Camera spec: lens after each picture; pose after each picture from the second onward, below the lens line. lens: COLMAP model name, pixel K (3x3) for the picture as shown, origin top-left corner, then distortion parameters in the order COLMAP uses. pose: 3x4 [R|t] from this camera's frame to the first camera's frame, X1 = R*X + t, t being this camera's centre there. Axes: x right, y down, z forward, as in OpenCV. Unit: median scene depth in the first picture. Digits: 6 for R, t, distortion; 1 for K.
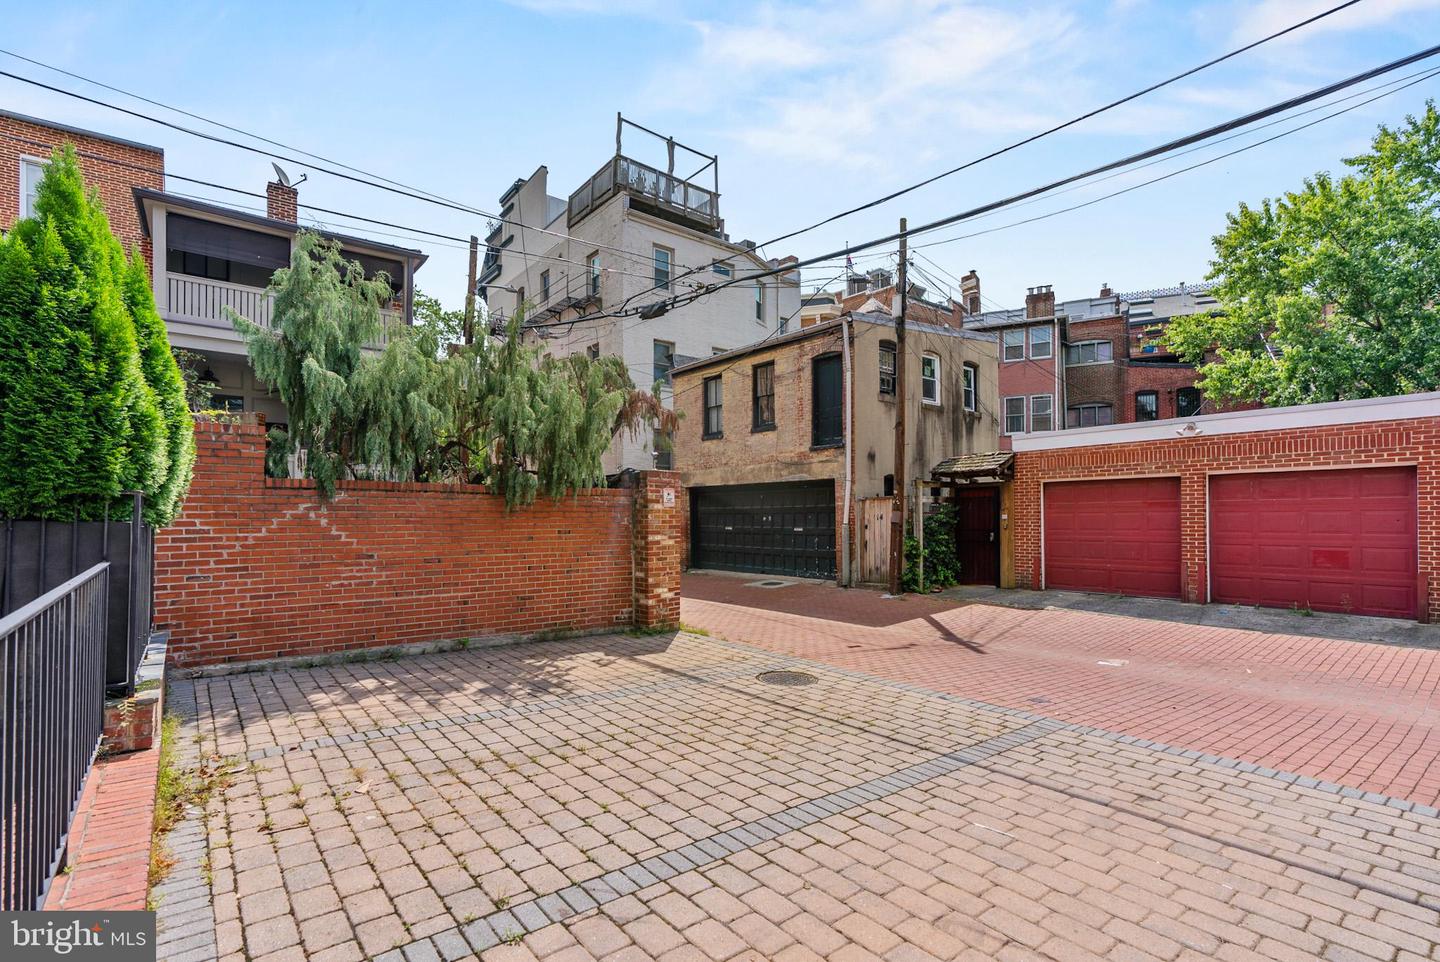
lens RADIAL K [[659.1, 0, 695.0], [0, 659.1, 525.4], [0, 0, 1]] dist [-0.000667, 0.000222]
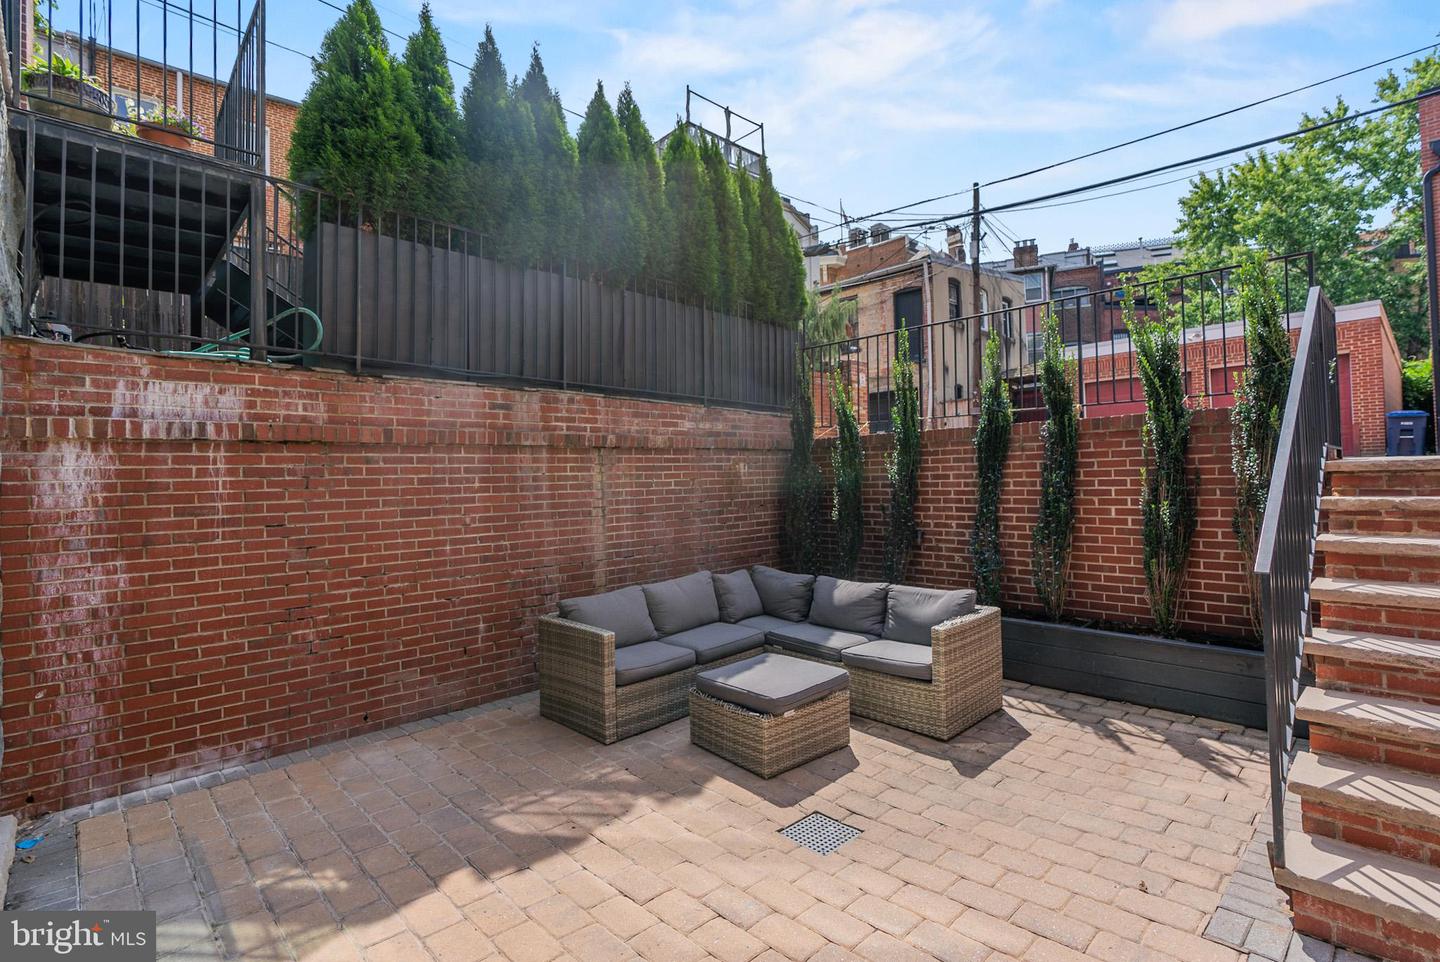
lens RADIAL K [[659.1, 0, 723.0], [0, 659.1, 470.1], [0, 0, 1]] dist [-0.000667, 0.000222]
pose [[0.996168, -0.023127, 0.084344, -0.184163], [0.024244, 0.999631, -0.012243, 0.063859], [-0.084030, 0.014241, 0.996361, -0.149467]]
